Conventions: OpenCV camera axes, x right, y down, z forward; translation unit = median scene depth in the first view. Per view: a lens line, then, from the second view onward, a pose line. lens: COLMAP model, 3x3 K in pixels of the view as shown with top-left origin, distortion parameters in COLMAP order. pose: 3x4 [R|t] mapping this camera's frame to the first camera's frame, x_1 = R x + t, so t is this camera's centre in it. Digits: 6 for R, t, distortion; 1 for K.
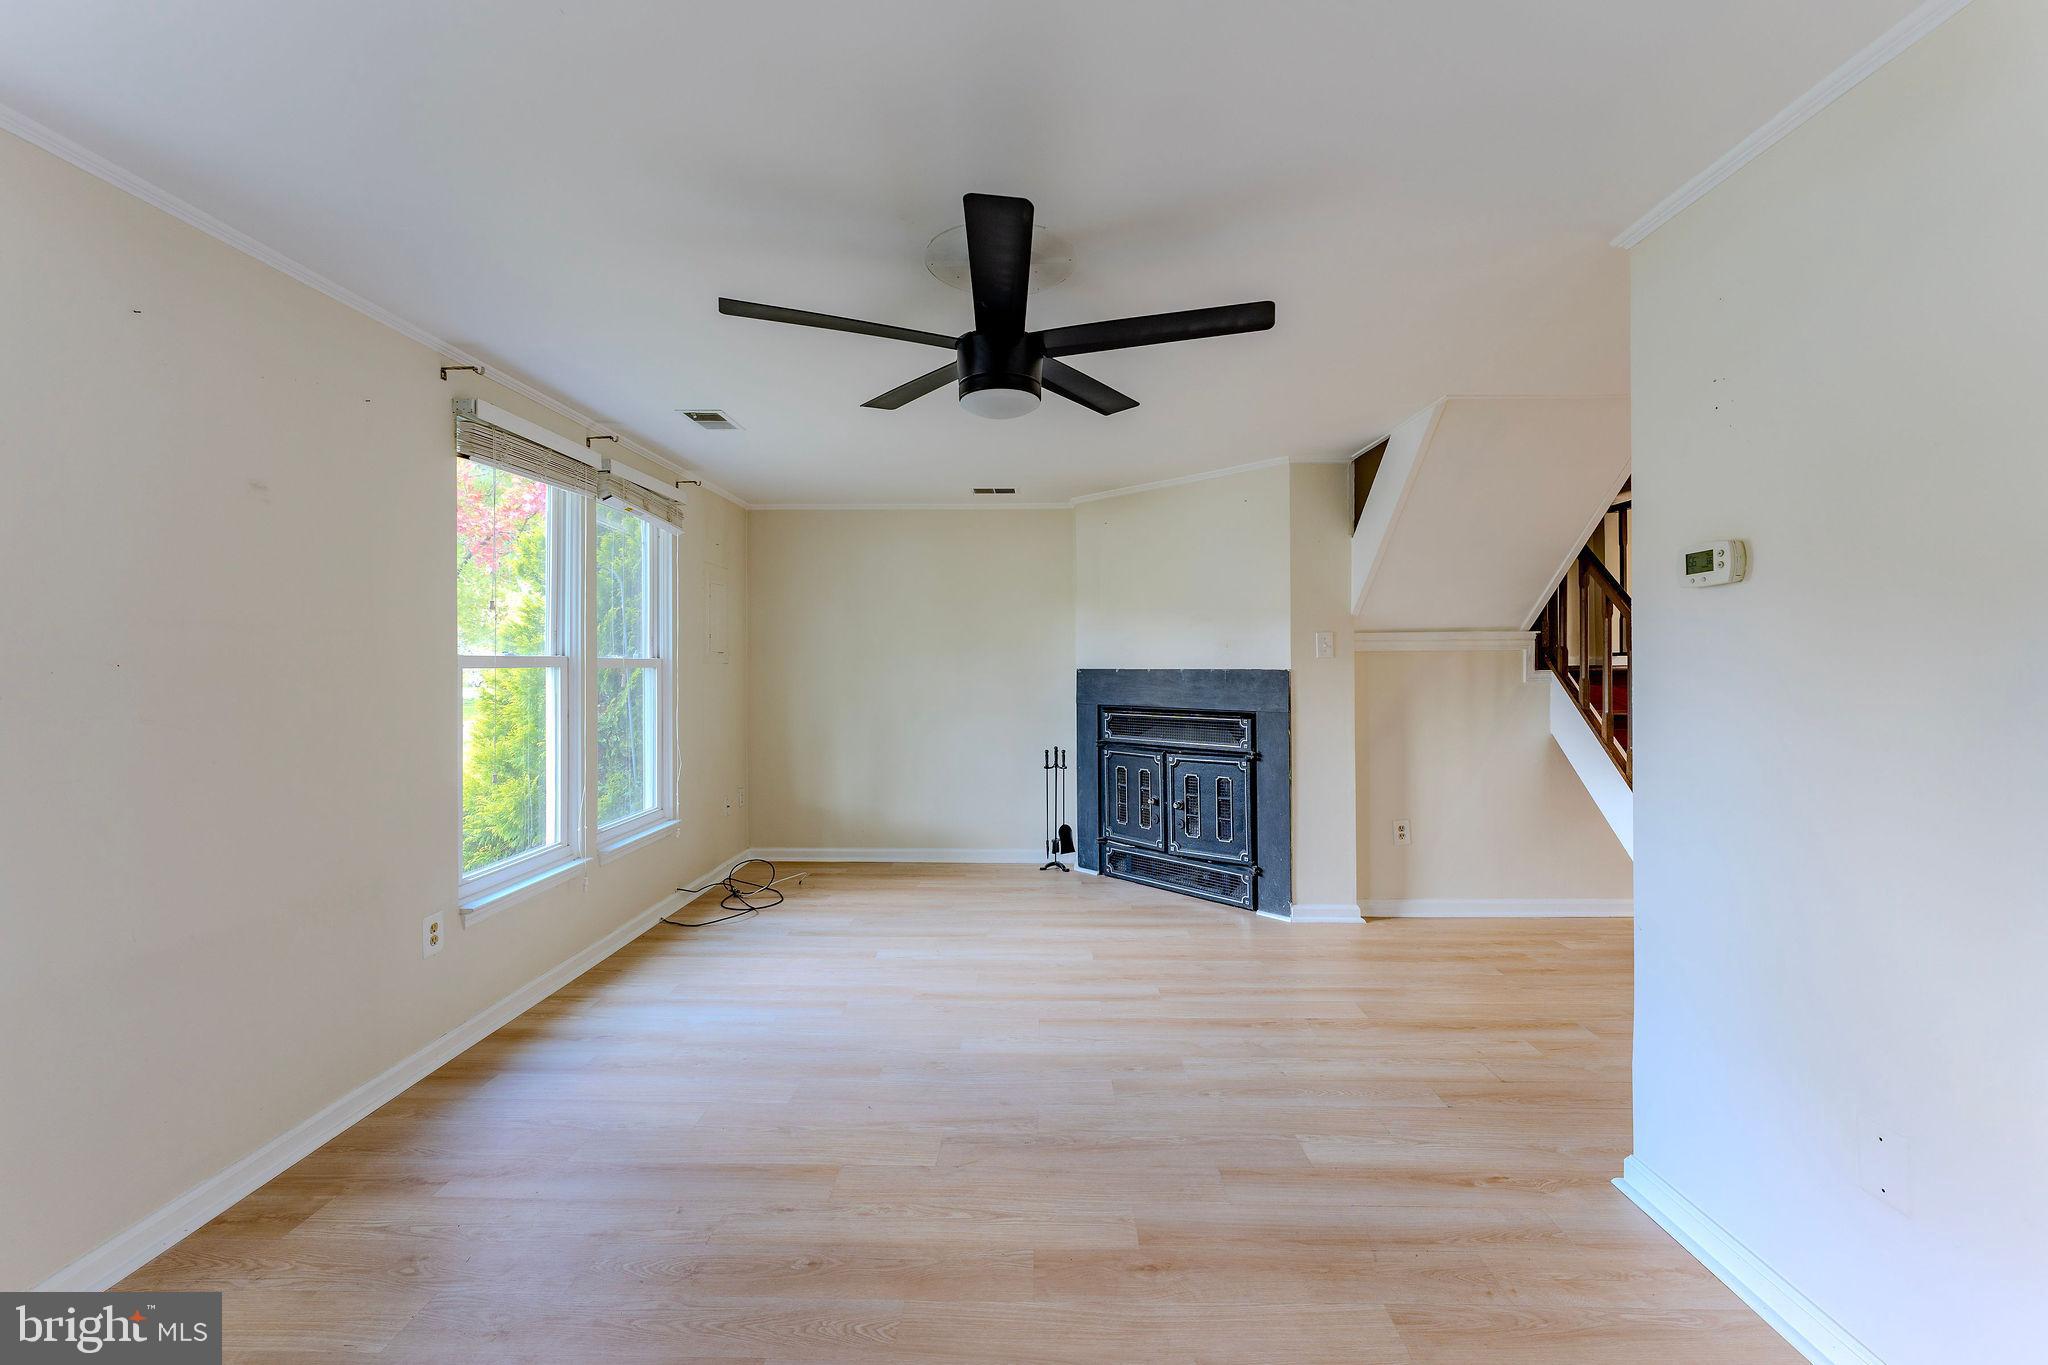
lens RADIAL K [[821.4, 0, 1024.0], [0, 821.4, 682.5], [0, 0, 1]] dist [0.000035, -0.000018]
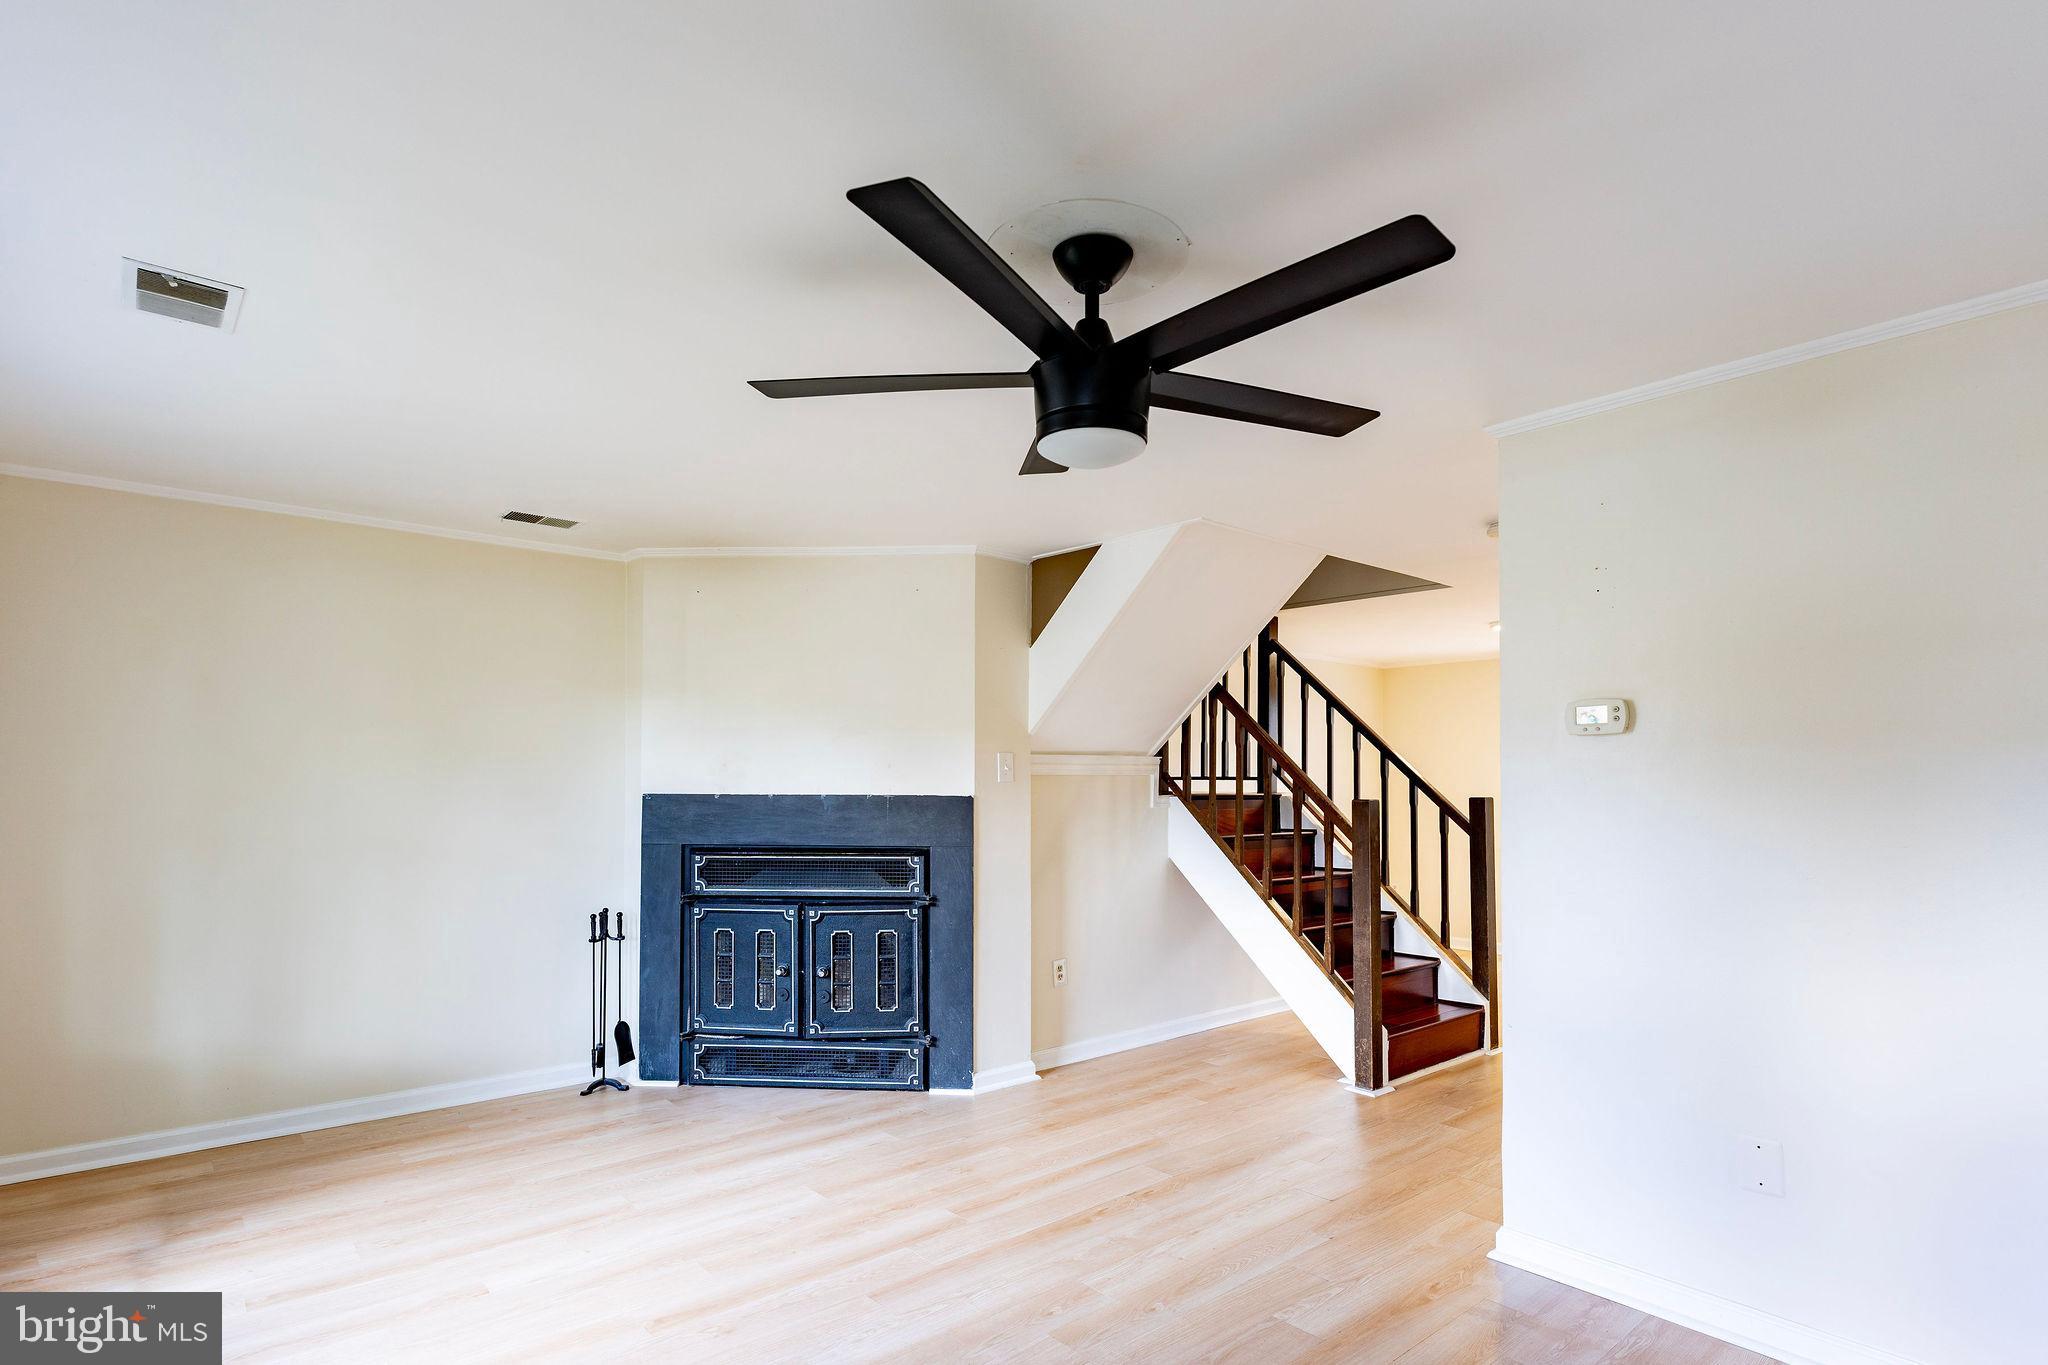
lens RADIAL K [[1020.1, 0, 1029.0], [0, 1020.1, 780.7], [0, 0, 1]] dist [0.000701, 0.000142]
pose [[0.750093, 0.005341, 0.661311, -0.314935], [0.008882, 0.999796, -0.018149, -0.011129], [-0.661273, 0.019487, 0.749892, 0.163714]]
